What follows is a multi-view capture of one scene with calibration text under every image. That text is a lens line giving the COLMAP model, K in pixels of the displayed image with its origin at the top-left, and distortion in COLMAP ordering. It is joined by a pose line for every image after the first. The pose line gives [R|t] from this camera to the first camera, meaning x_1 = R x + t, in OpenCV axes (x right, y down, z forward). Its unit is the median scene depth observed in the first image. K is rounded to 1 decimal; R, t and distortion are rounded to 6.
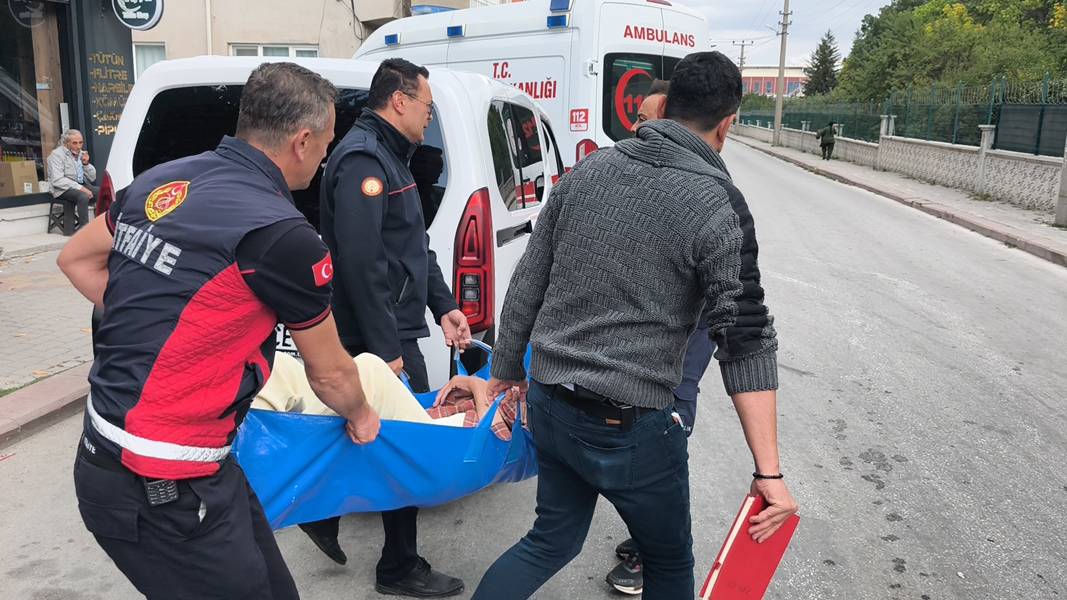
lens RADIAL K [[909.8, 0, 531.1], [0, 909.8, 298.5], [0, 0, 1]] dist [0.020665, -0.030536]
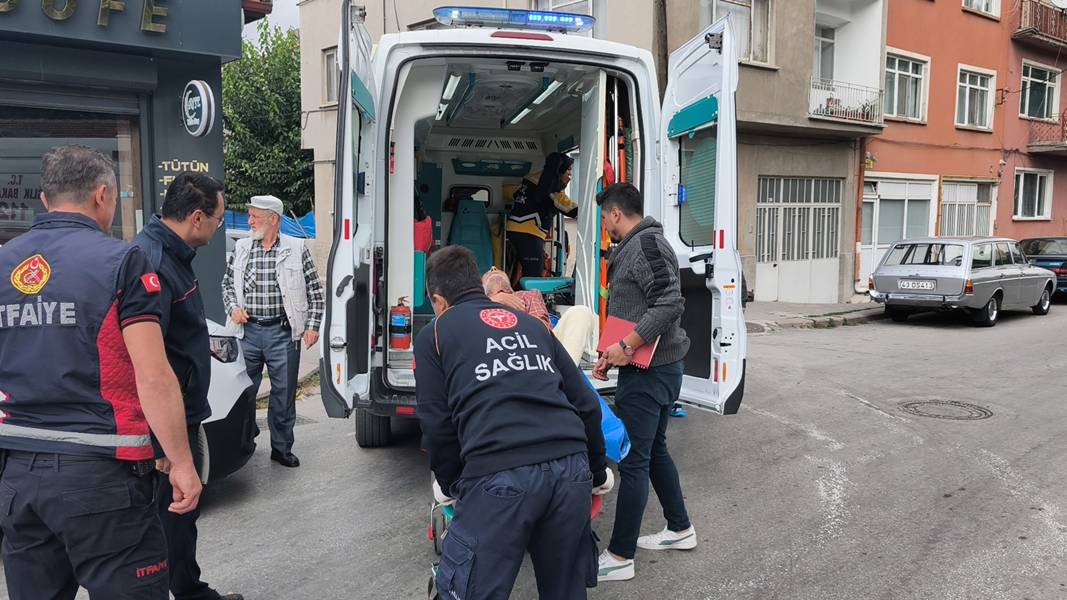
lens RADIAL K [[909.8, 0, 532.8], [0, 909.8, 297.9], [0, 0, 1]] dist [0.020665, -0.030536]
pose [[0.817400, 0.033986, -0.575068, 0.304658], [-0.102555, 0.990897, -0.087211, -0.048292], [0.566869, 0.130262, 0.813444, 0.289701]]
